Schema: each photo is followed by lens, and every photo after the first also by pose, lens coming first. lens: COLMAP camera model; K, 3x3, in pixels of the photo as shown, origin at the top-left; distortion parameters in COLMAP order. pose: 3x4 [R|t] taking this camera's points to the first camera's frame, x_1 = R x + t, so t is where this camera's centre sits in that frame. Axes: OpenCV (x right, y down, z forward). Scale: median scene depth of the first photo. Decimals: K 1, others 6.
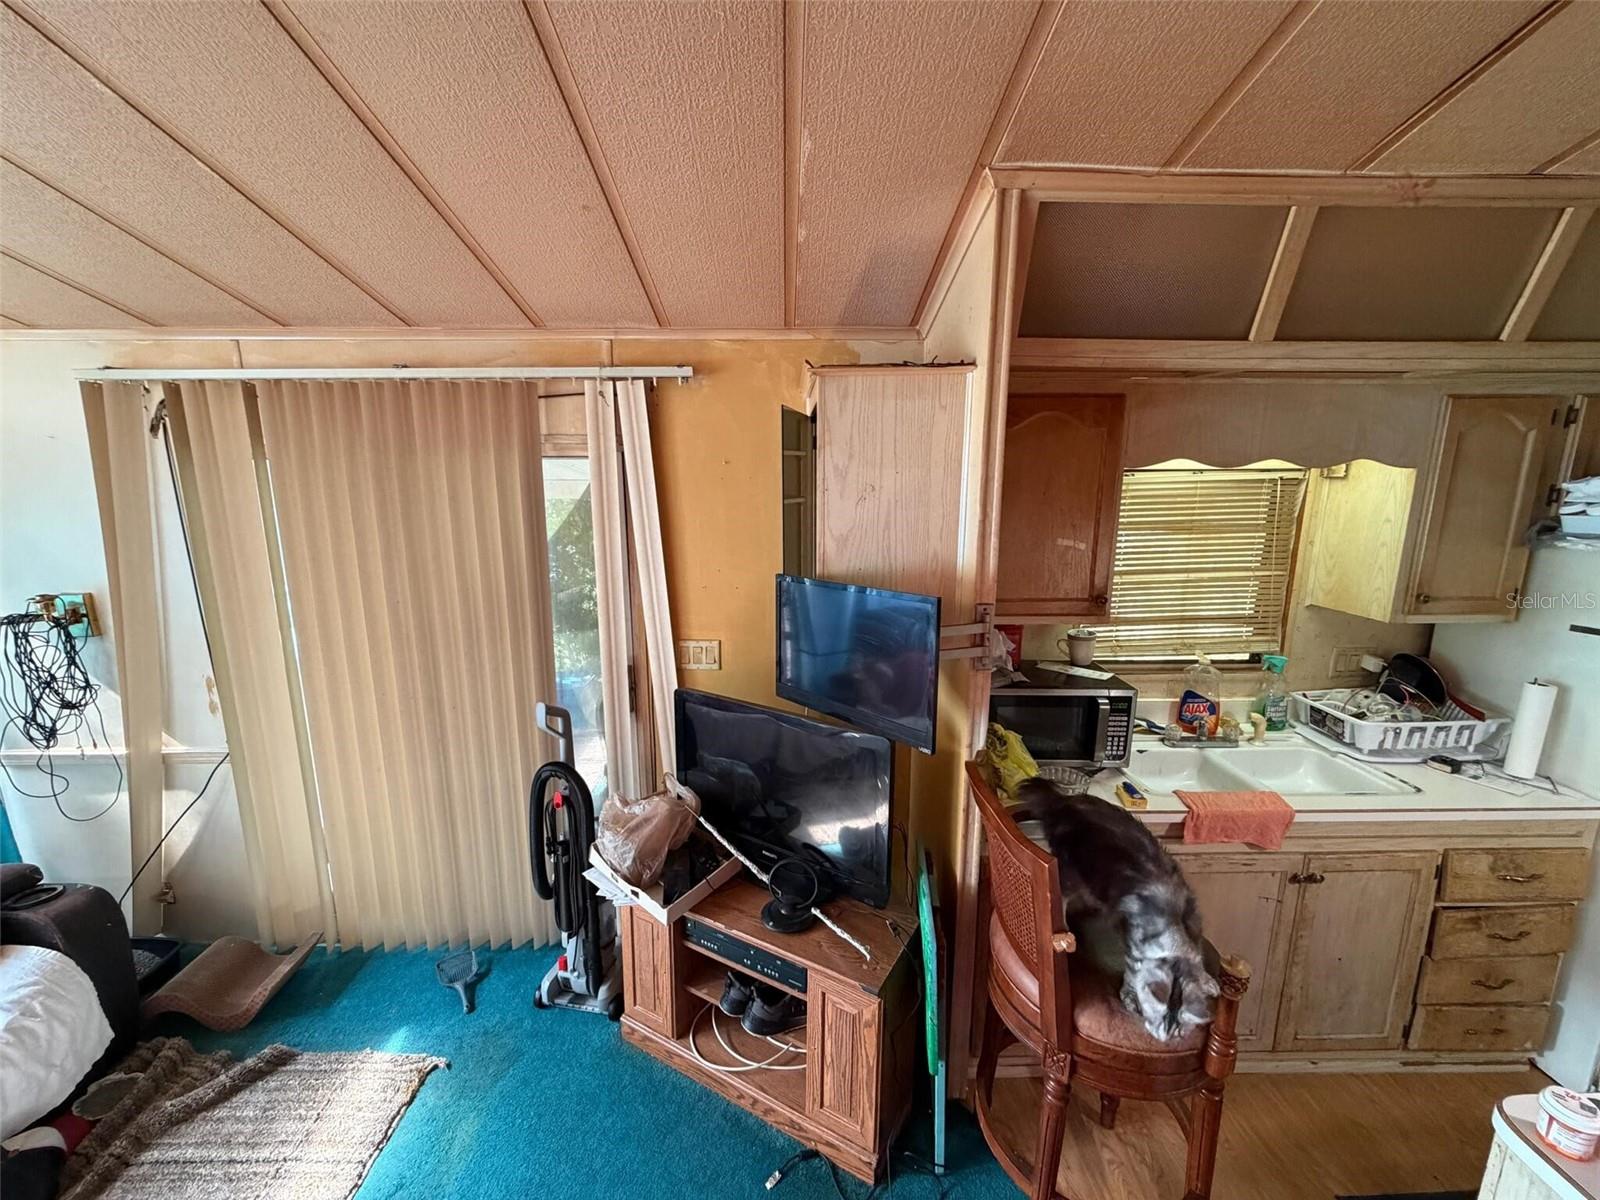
lens RADIAL K [[639.7, 0, 793.3], [0, 639.7, 599.9], [0, 0, 1]] dist [-0.001405, 0.000849]
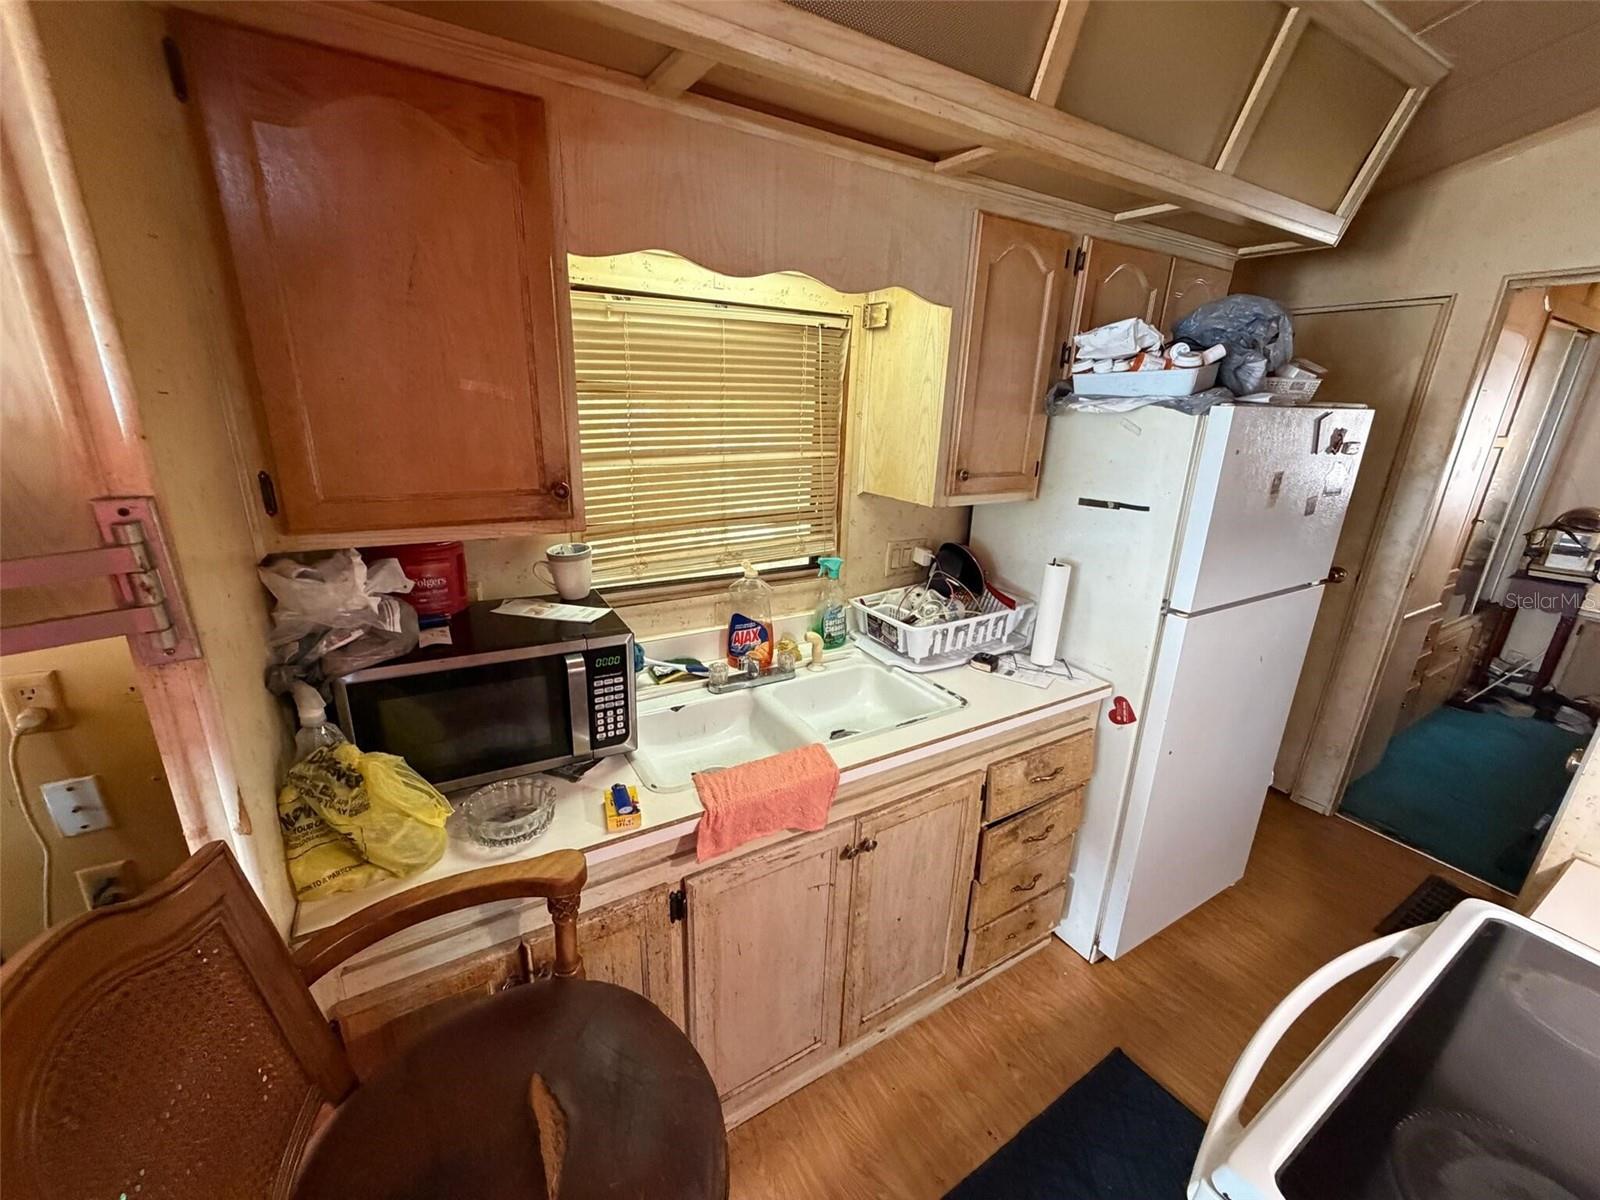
lens RADIAL K [[639.7, 0, 793.3], [0, 639.7, 599.9], [0, 0, 1]] dist [-0.001405, 0.000849]
pose [[0.866148, -0.120695, 0.484994, 0.349819], [0.061765, 0.988813, 0.135769, 0.030509], [-0.495956, -0.087641, 0.863914, 0.354319]]
